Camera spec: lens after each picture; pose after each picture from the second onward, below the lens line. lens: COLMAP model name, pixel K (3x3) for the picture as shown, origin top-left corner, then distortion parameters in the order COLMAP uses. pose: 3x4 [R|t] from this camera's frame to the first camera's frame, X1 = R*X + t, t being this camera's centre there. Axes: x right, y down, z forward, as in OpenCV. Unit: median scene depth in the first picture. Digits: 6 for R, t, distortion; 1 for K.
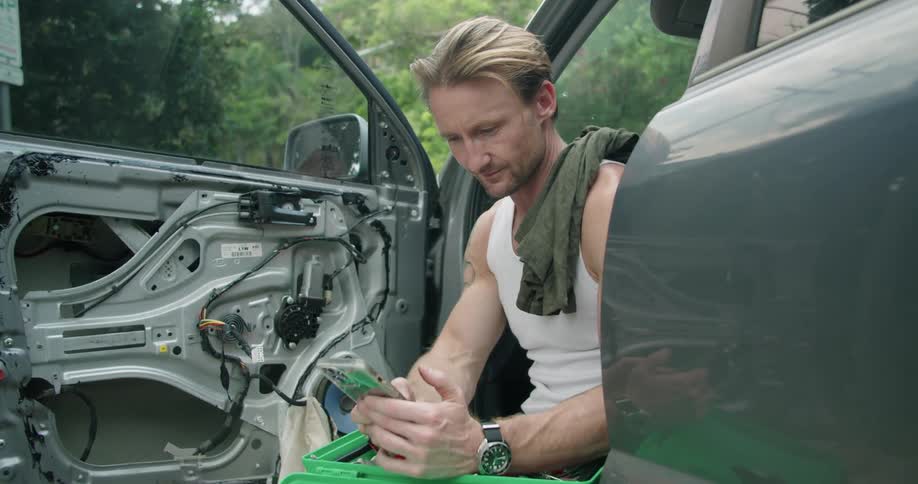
lens RADIAL K [[1027.0, 0, 457.4], [0, 1027.0, 234.5], [0, 0, 1]] dist [-0.092523, 0.000000]
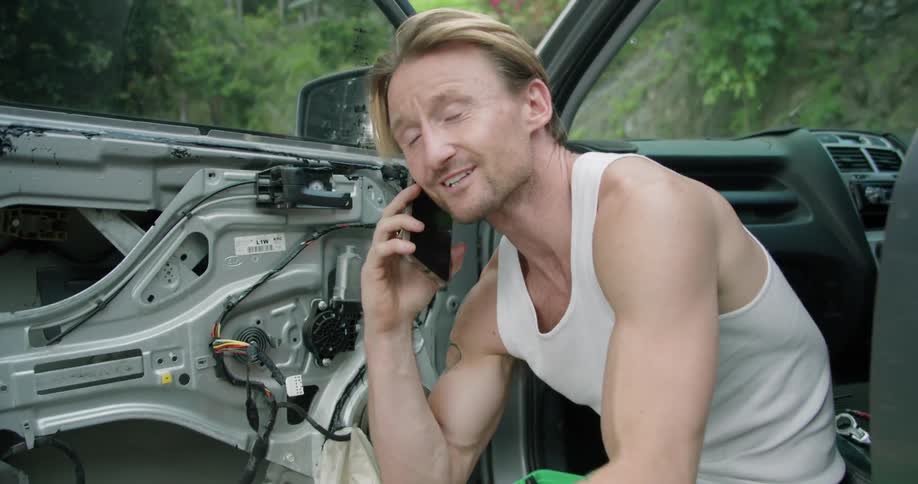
lens RADIAL K [[1006.2, 0, 456.3], [0, 1006.2, 250.1], [0, 0, 1]] dist [-0.085926, 0.000000]
pose [[0.997816, -0.019406, 0.063143, -0.112672], [0.014976, 0.997443, 0.069883, -0.031255], [-0.064338, -0.068784, 0.995555, 0.237681]]
